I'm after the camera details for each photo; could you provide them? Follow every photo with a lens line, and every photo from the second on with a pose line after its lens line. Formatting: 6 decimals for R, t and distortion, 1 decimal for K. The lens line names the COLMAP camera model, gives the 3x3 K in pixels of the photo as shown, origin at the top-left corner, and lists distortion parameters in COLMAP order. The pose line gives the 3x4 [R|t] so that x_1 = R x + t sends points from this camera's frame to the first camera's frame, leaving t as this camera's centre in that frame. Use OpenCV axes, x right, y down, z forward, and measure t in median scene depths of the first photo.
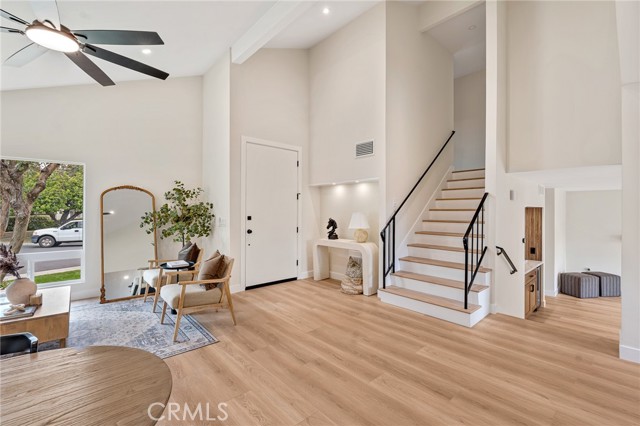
lens RADIAL K [[280.7, 0, 323.0], [0, 280.7, 211.5], [0, 0, 1]] dist [-0.004561, 0.000109]
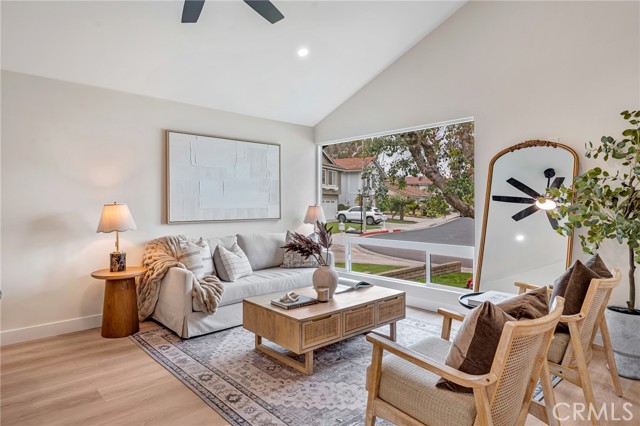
lens RADIAL K [[370.5, 0, 318.9], [0, 370.5, 209.7], [0, 0, 1]] dist [-0.002215, 0.001001]
pose [[0.019000, 0.007328, -0.999793, 0.021783], [-0.006367, 0.999954, 0.007208, 0.038840], [0.999799, 0.006229, 0.019046, 0.553693]]
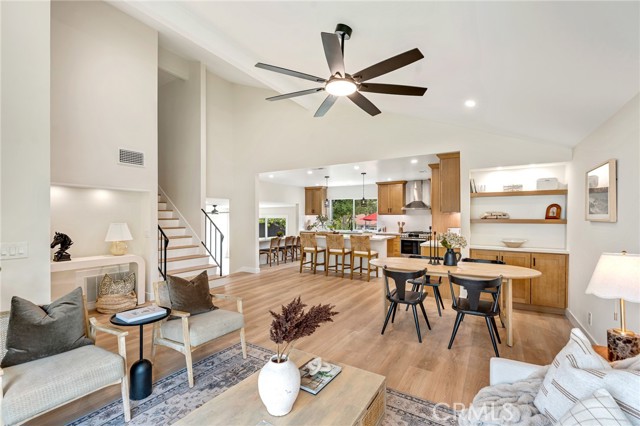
lens RADIAL K [[280.7, 0, 314.8], [0, 280.7, 219.0], [0, 0, 1]] dist [-0.004561, 0.000109]
pose [[-0.255889, -0.006105, 0.966687, -0.933284], [0.005546, 0.999954, 0.007783, -0.014263], [-0.966690, 0.007353, -0.255843, 0.620749]]
